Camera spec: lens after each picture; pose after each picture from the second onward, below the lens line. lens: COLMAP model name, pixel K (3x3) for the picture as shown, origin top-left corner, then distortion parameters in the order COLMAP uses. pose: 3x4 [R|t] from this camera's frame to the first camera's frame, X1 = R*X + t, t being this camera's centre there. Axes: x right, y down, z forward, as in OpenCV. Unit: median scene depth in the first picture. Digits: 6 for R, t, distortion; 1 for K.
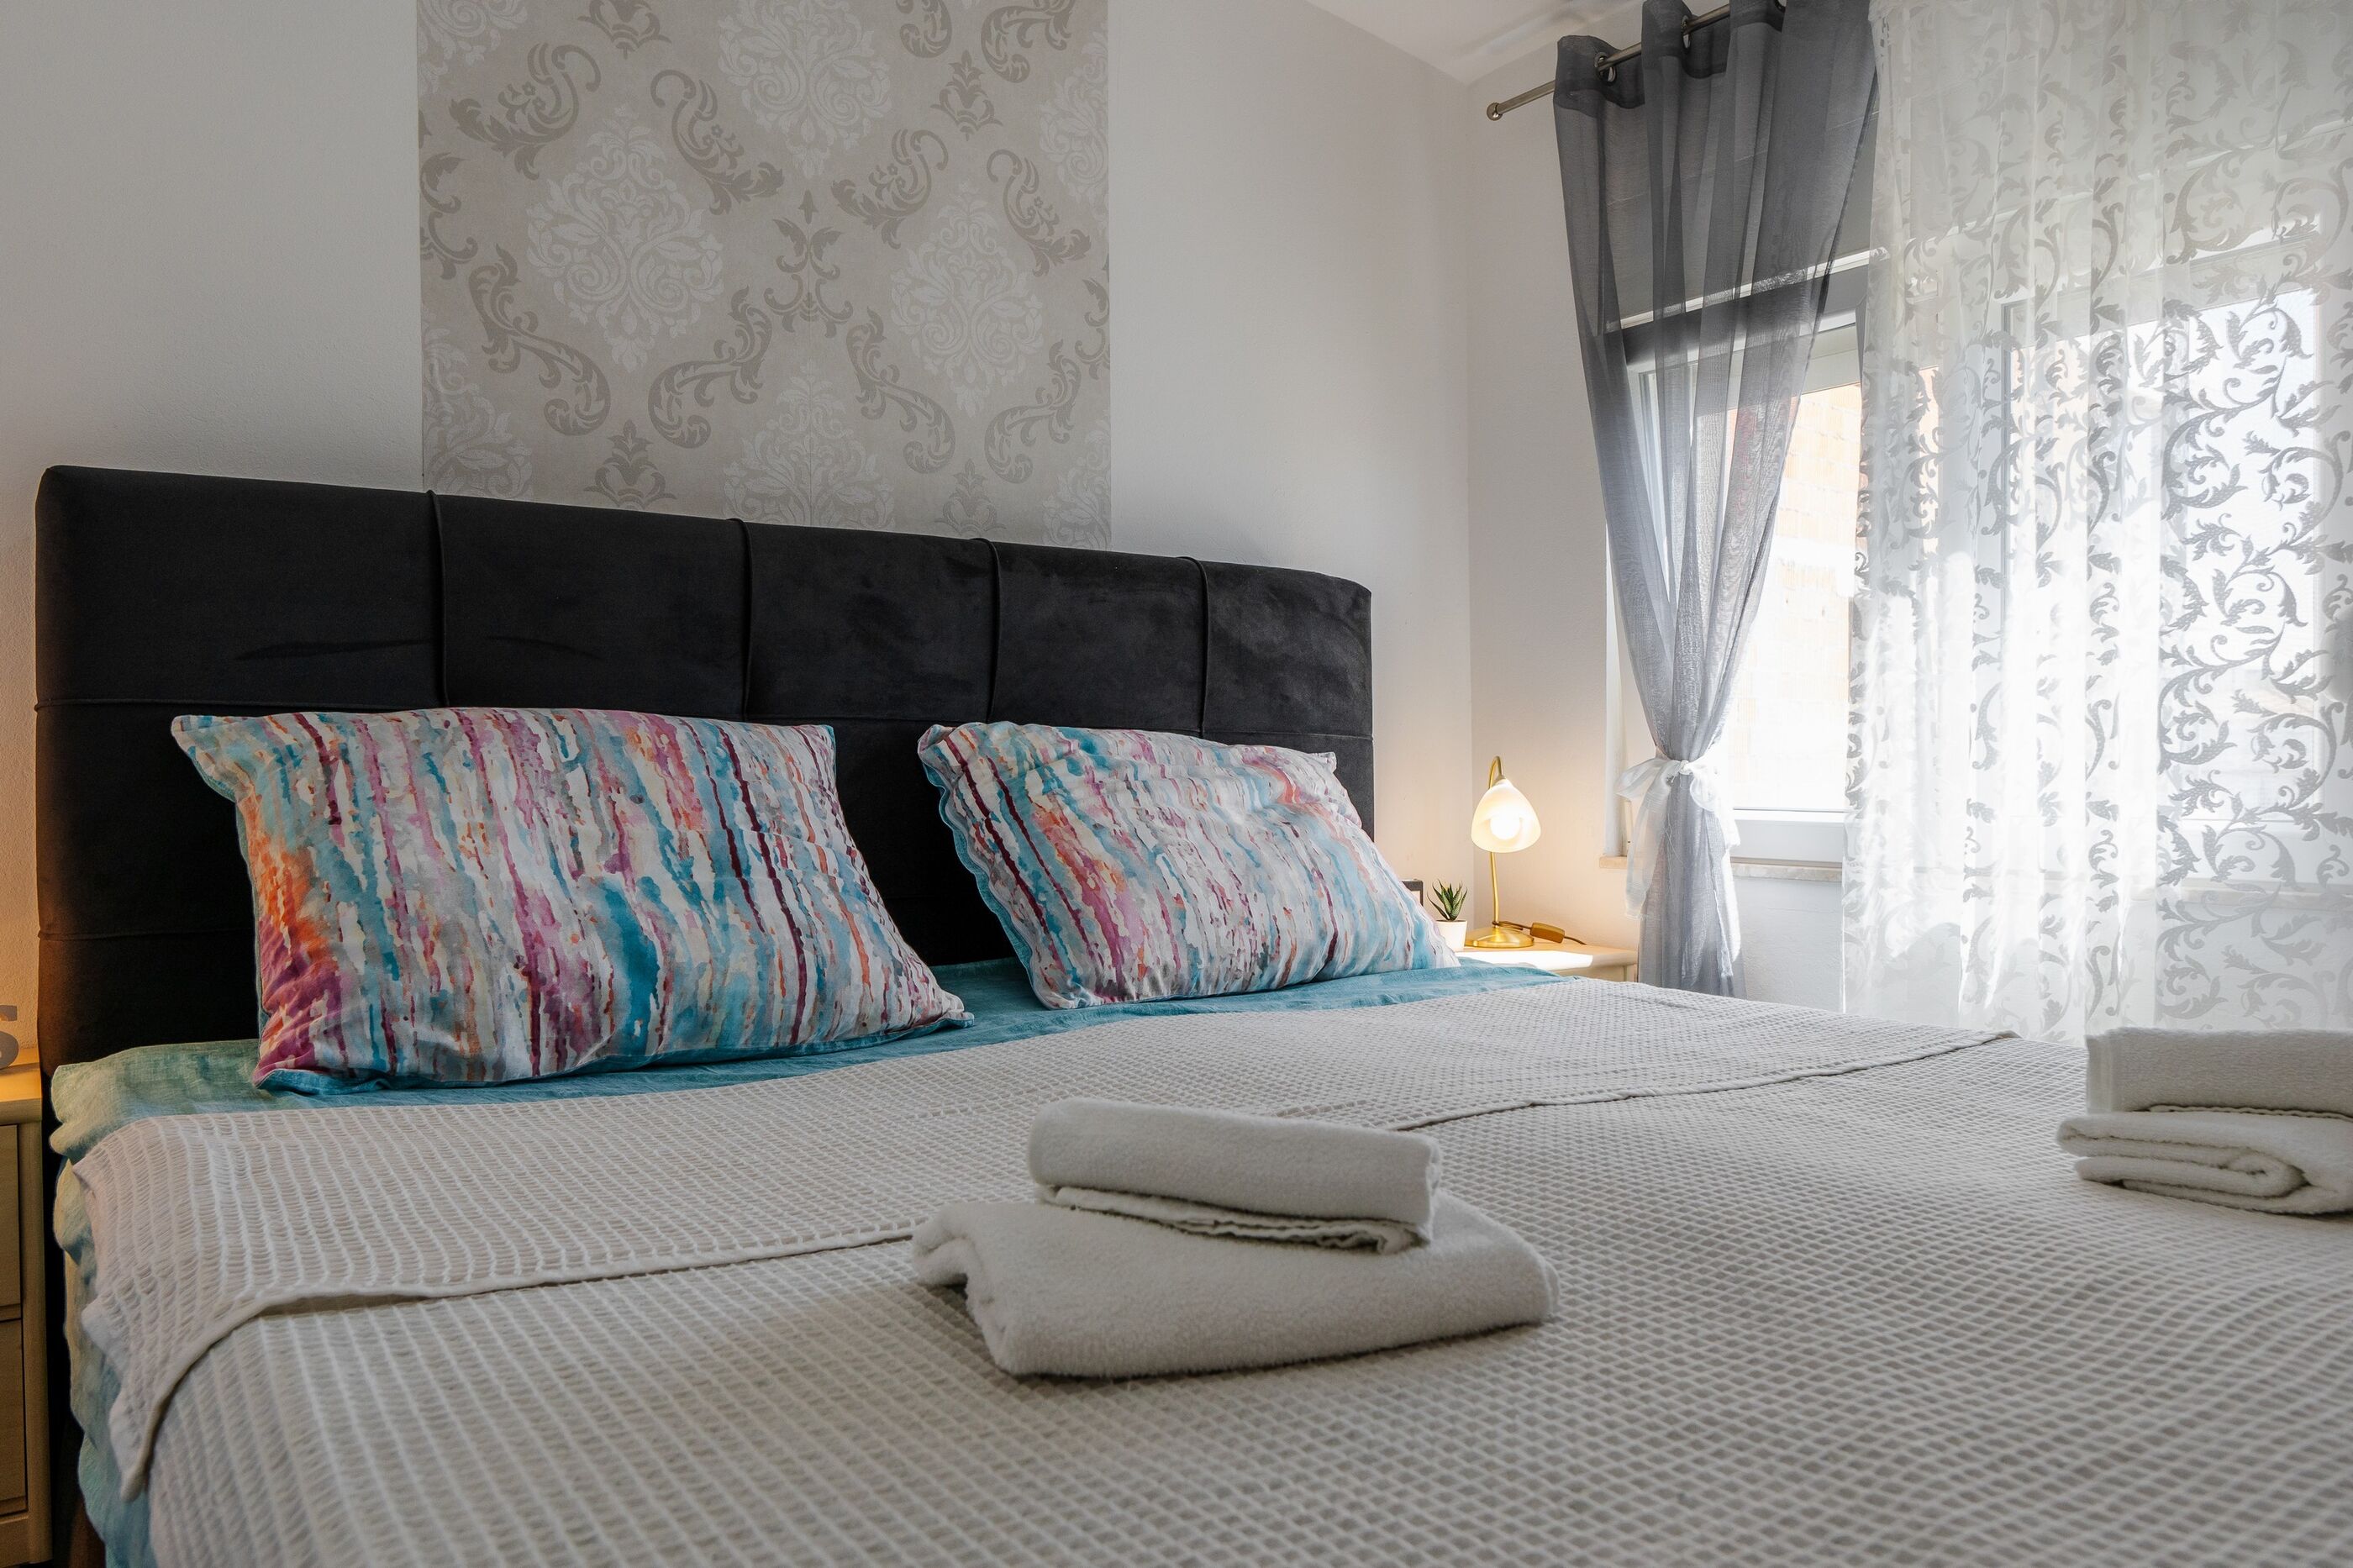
lens RADIAL K [[1629.0, 0, 1158.5], [0, 1629.0, 788.6], [0, 0, 1]] dist [-0.000432, -0.002242]
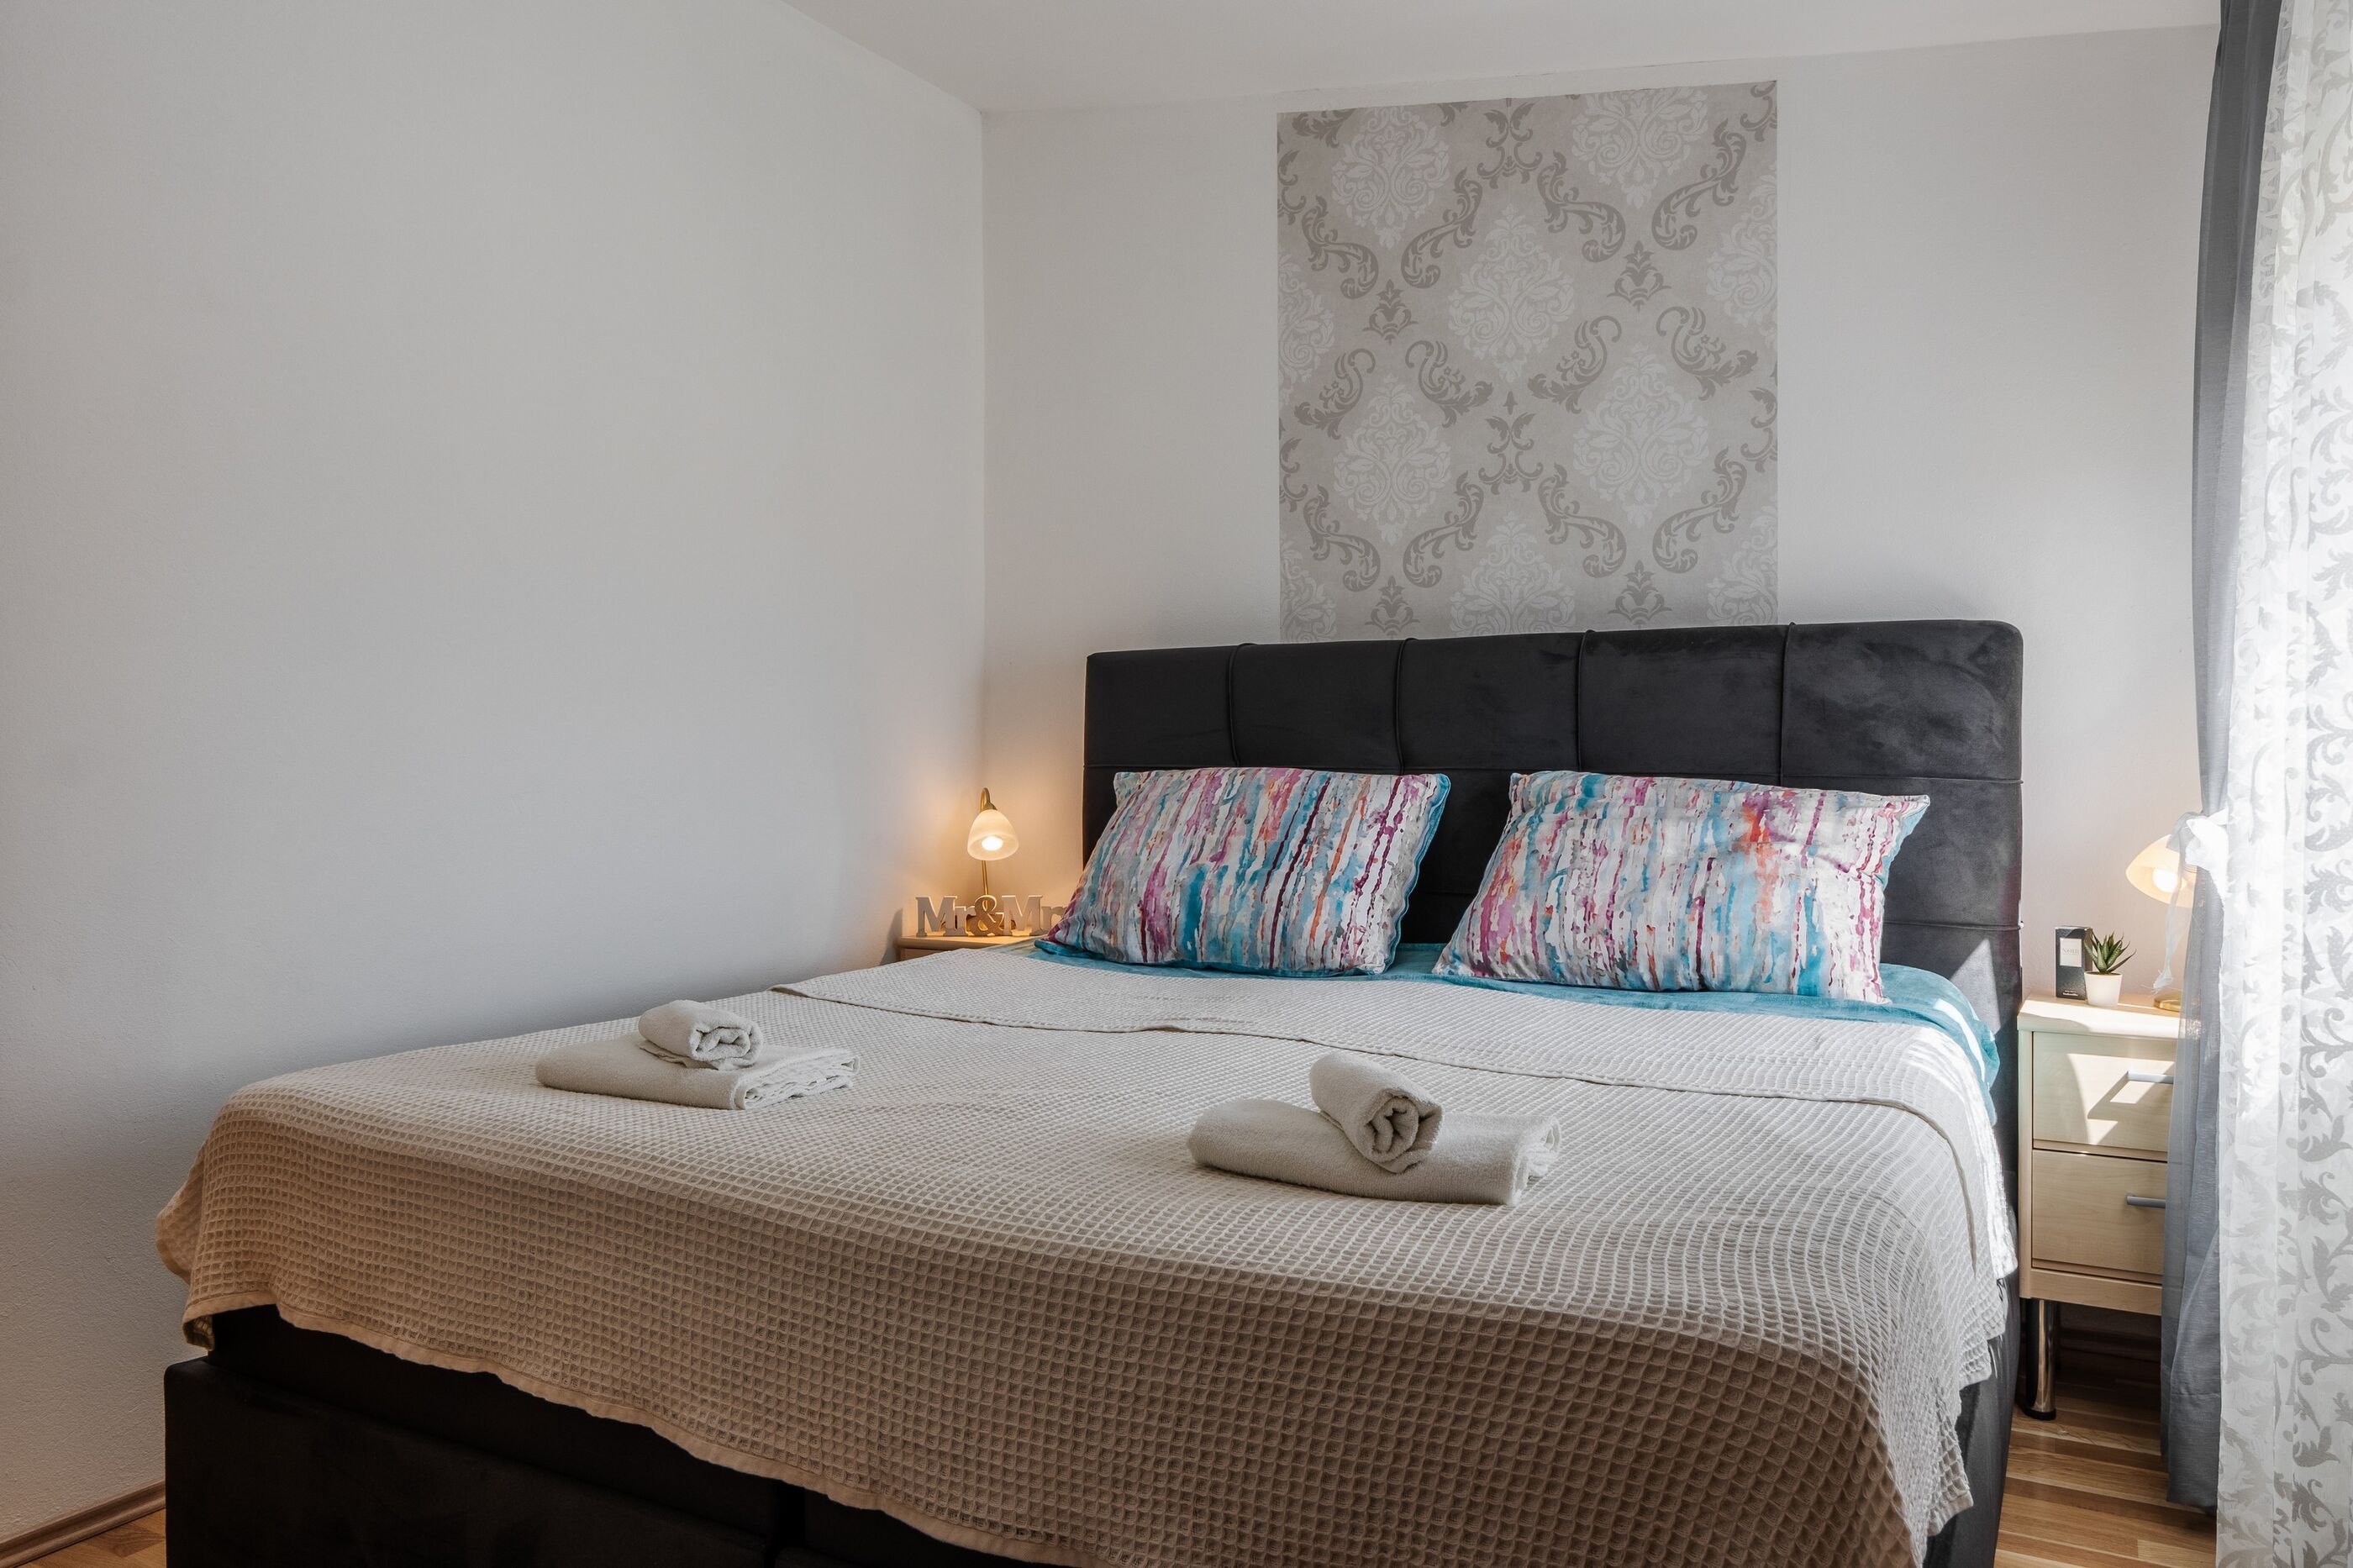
lens RADIAL K [[1629.0, 0, 1158.5], [0, 1629.0, 788.6], [0, 0, 1]] dist [-0.000432, -0.002242]
pose [[0.443388, 0.021384, -0.896075, 1.018849], [-0.008665, 0.999771, 0.019571, -0.052490], [0.896288, -0.000913, 0.443472, 0.109464]]
